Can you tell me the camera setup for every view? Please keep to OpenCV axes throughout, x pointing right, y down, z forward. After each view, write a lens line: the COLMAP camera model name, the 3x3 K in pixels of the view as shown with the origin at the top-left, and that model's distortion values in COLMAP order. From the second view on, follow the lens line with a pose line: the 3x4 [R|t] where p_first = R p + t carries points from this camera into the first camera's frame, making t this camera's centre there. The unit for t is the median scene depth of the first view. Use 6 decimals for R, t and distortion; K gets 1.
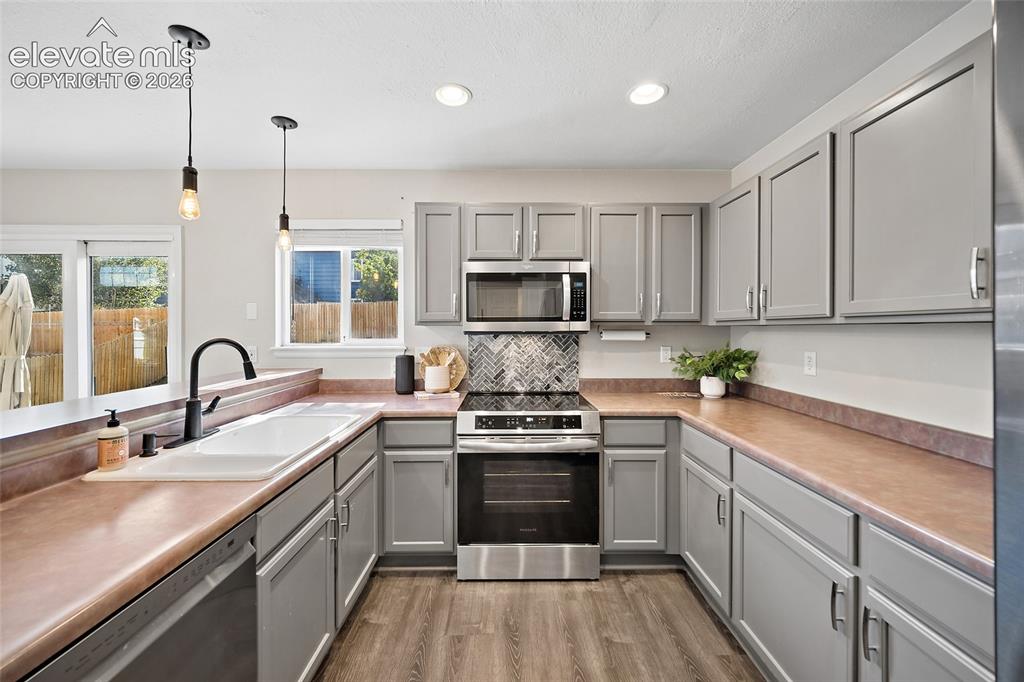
lens RADIAL K [[407.1, 0, 511.0], [0, 407.1, 329.0], [0, 0, 1]] dist [-0.000086, -0.000167]
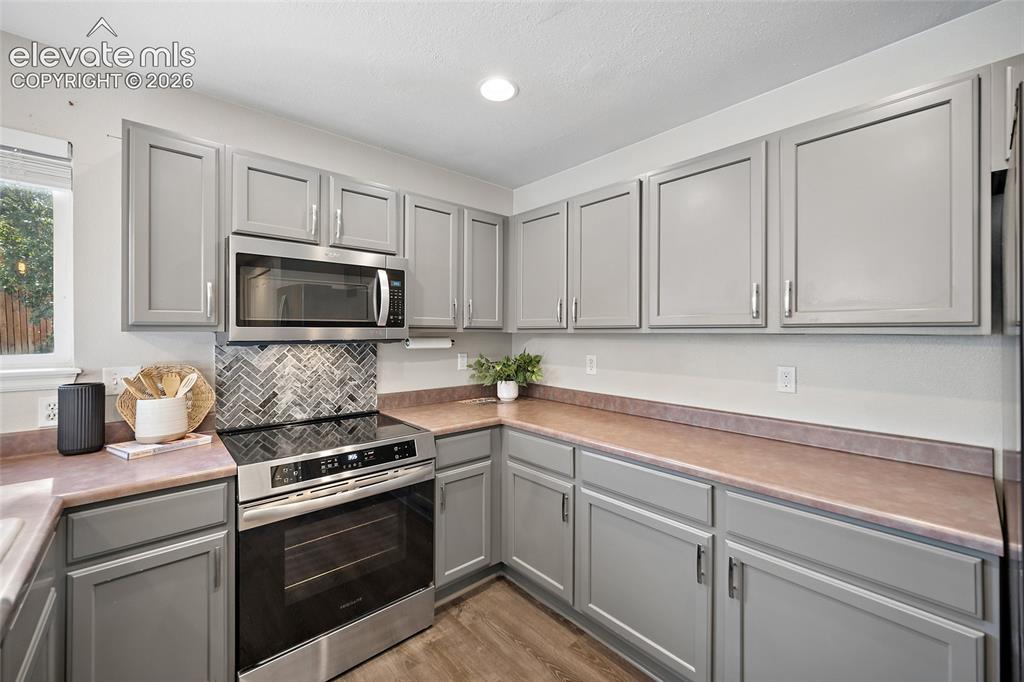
lens RADIAL K [[407.0, 0, 513.2], [0, 407.0, 331.8], [0, 0, 1]] dist [-0.002212, -0.000232]
pose [[0.752244, 0.003083, 0.658878, -0.204482], [-0.001835, 0.999995, -0.002584, -0.008380], [-0.658882, 0.000734, 0.752246, 0.206897]]
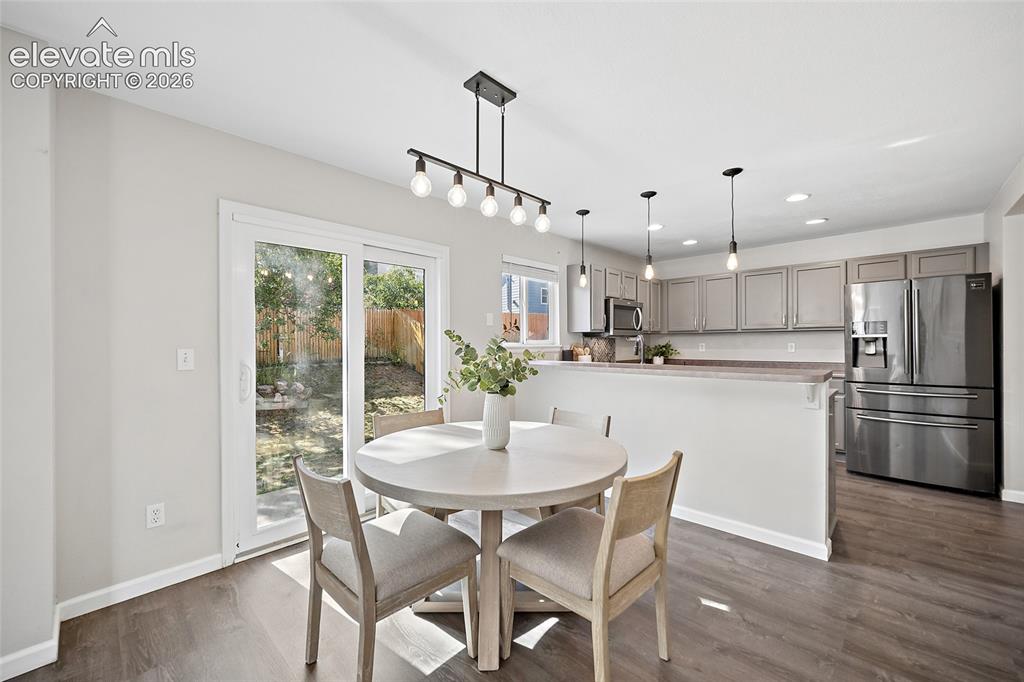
lens RADIAL K [[405.0, 0, 512.0], [0, 405.0, 341.0], [0, 0, 1]] dist [-0.000999, 0.000253]
pose [[0.696899, -0.001156, 0.717168, -1.775677], [0.008225, 0.999946, -0.006381, 0.042104], [-0.717122, 0.010346, 0.696871, 0.025129]]
